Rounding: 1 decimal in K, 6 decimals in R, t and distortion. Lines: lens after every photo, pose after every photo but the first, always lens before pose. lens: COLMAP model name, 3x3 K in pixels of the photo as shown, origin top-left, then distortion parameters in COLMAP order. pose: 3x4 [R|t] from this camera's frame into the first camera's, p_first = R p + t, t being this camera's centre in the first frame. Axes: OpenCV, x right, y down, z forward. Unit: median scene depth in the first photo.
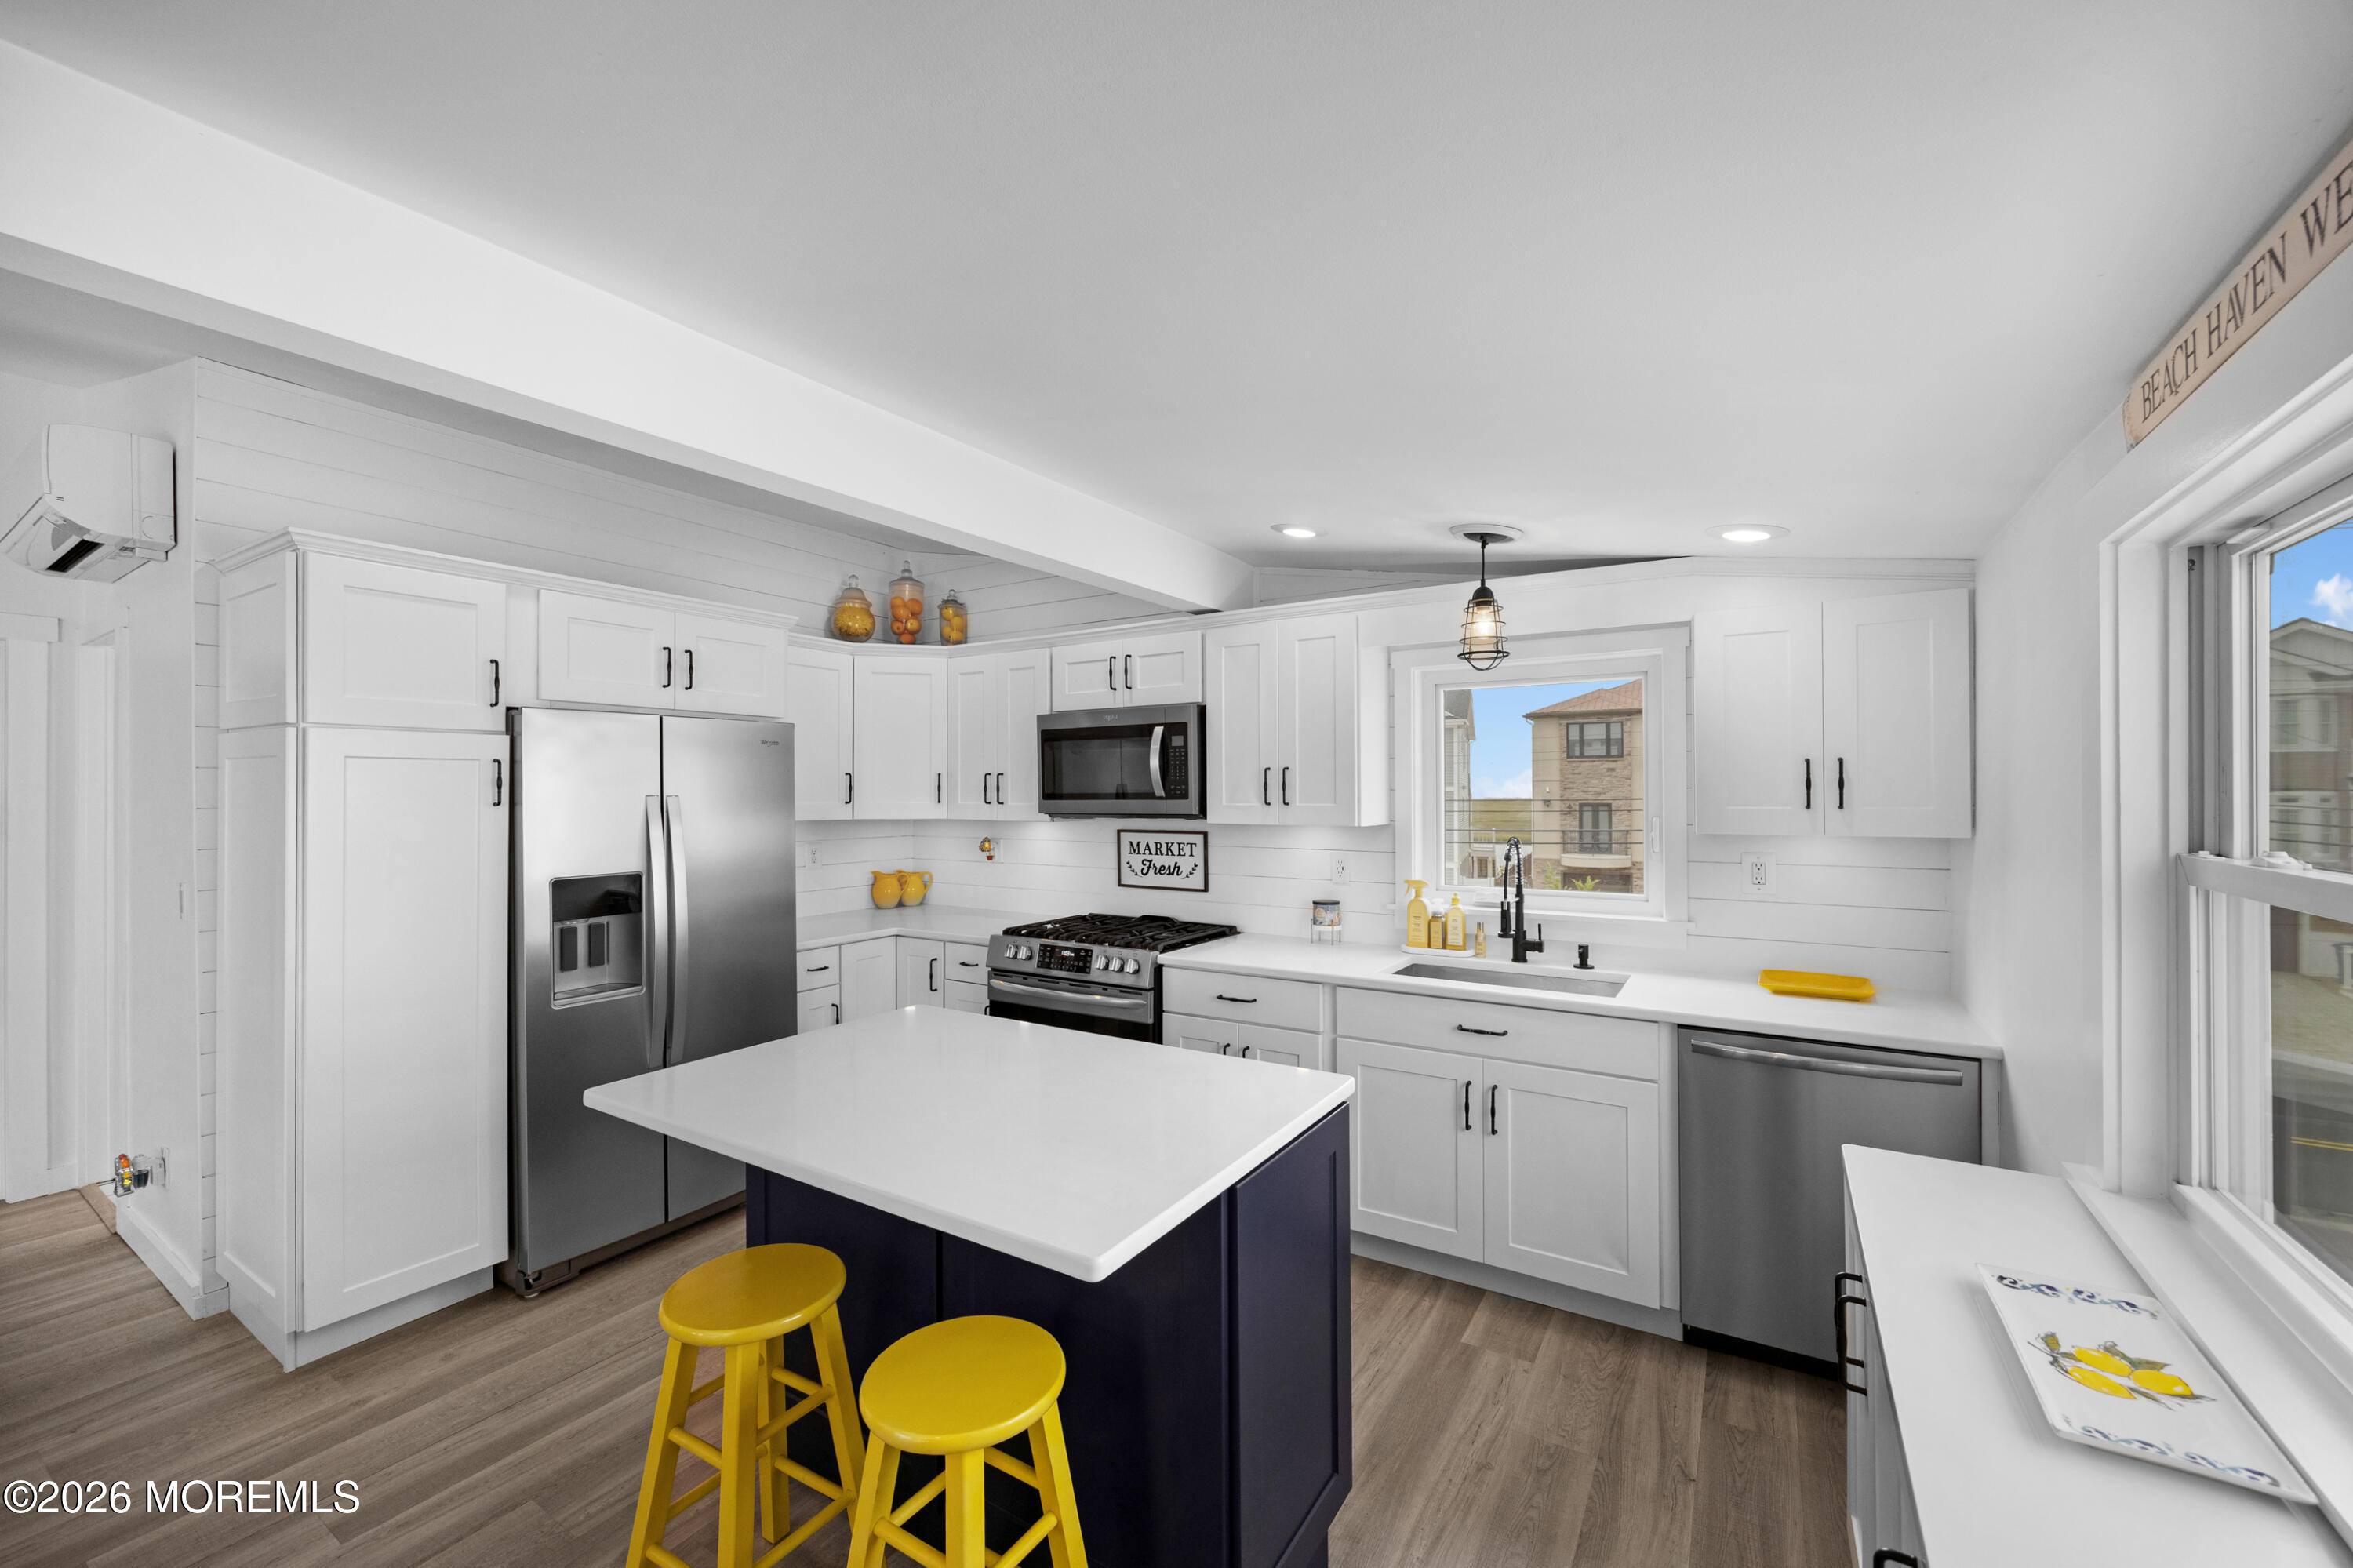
lens RADIAL K [[913.1, 0, 1187.7], [0, 913.1, 786.8], [0, 0, 1]] dist [-0.001281, -0.000317]
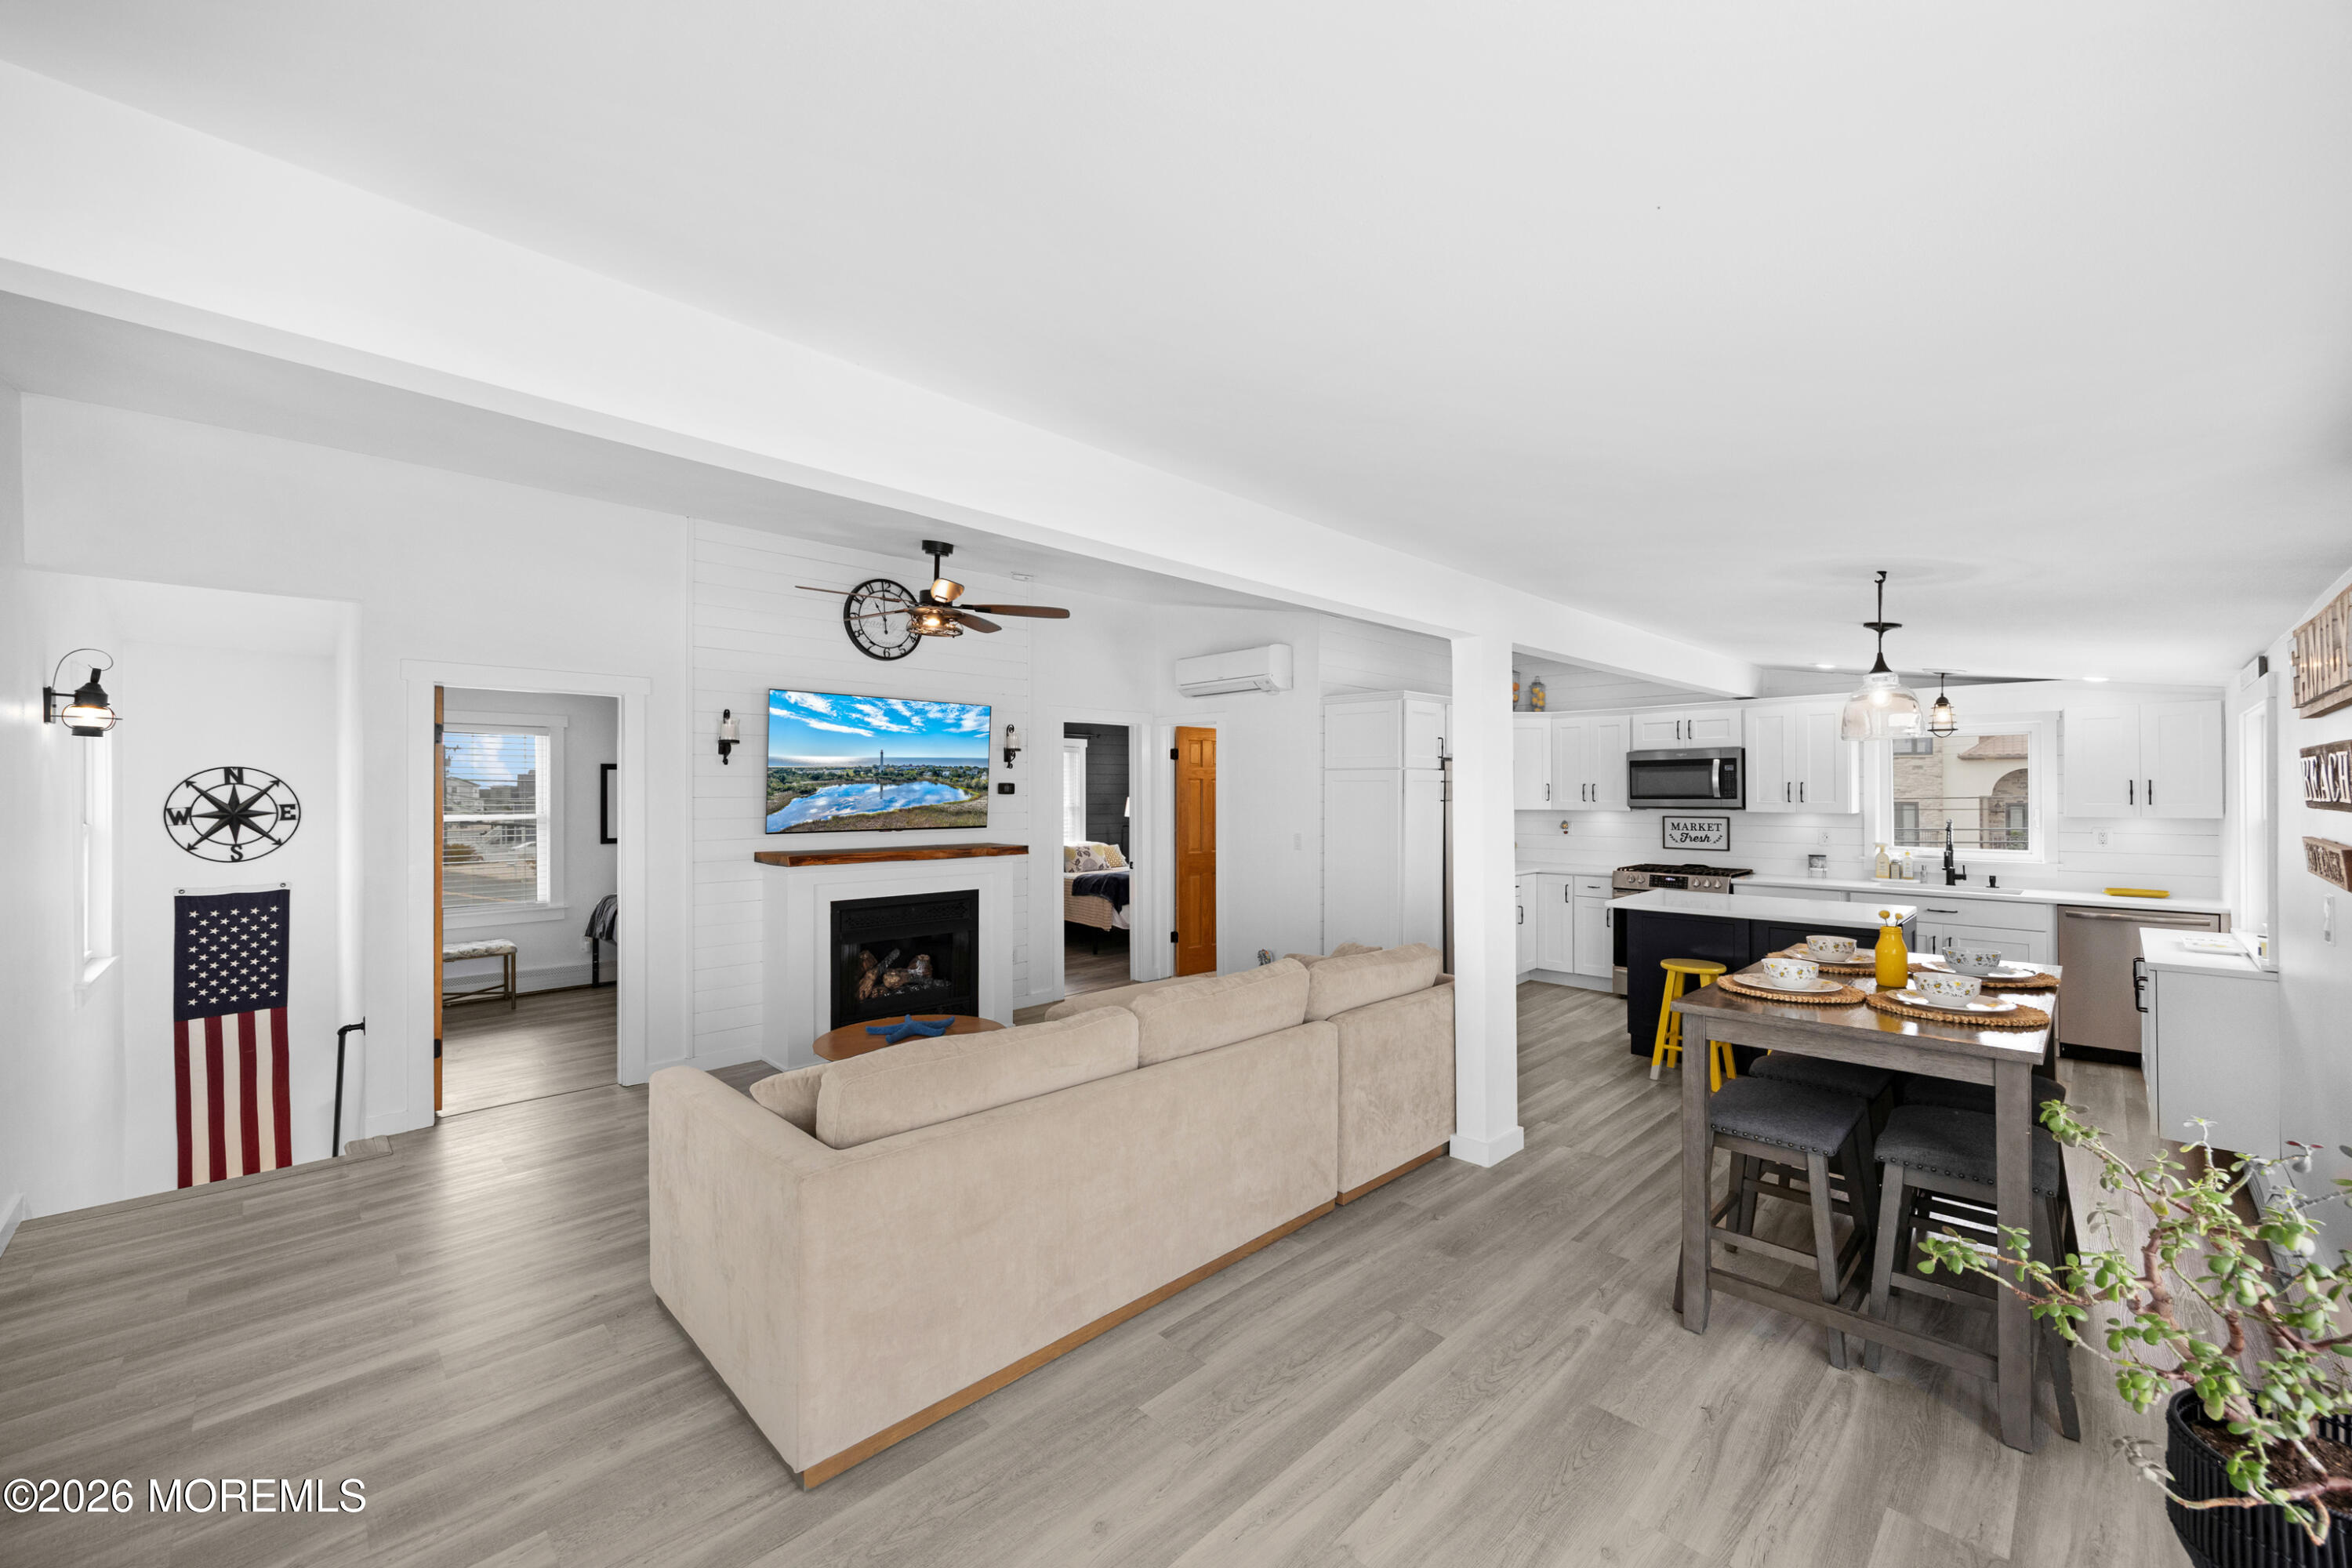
lens RADIAL K [[904.2, 0, 1197.7], [0, 904.2, 785.5], [0, 0, 1]] dist [-0.000286, -0.000139]
pose [[0.974499, -0.002562, -0.224375, -0.649209], [0.002673, 0.999996, 0.000192, -0.016904], [0.224374, -0.000787, 0.974503, -1.035541]]
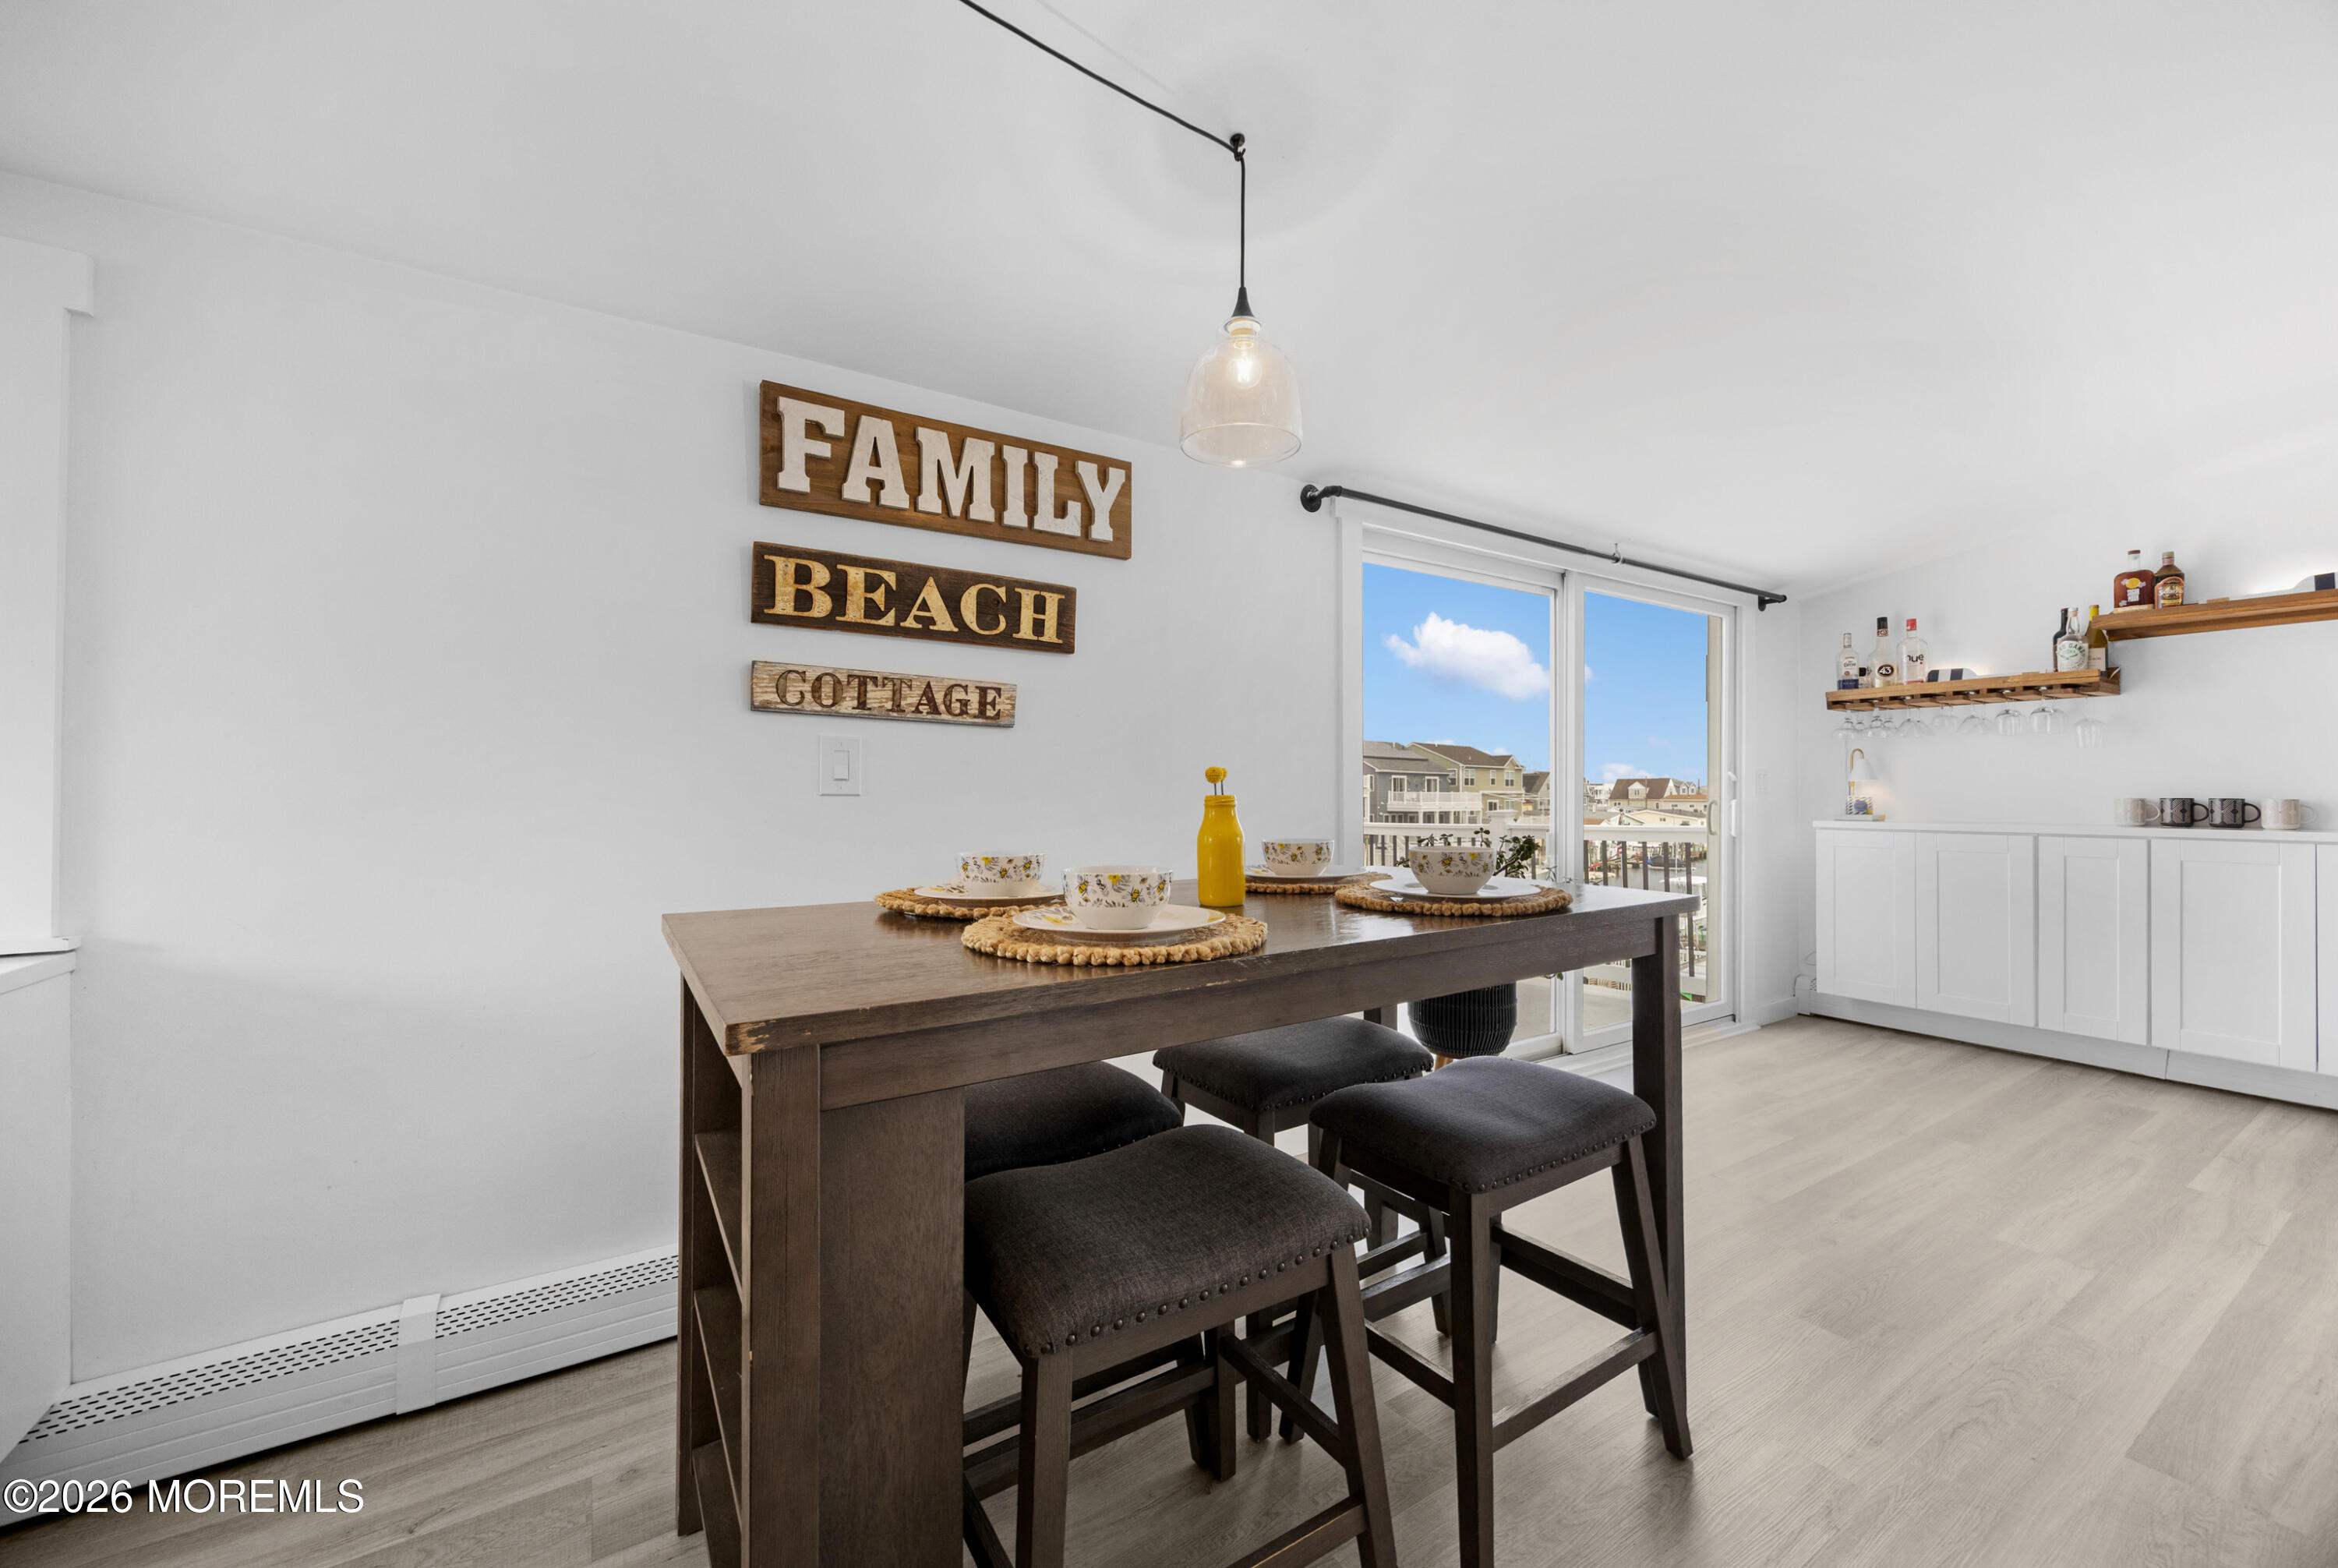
lens RADIAL K [[895.1, 0, 1180.7], [0, 895.1, 792.7], [0, 0, 1]] dist [-0.007514, -0.000039]
pose [[-0.904426, 0.002627, 0.426622, -0.397180], [-0.002036, 0.999943, -0.010474, 0.113063], [-0.426626, -0.010342, -0.904369, 0.265230]]
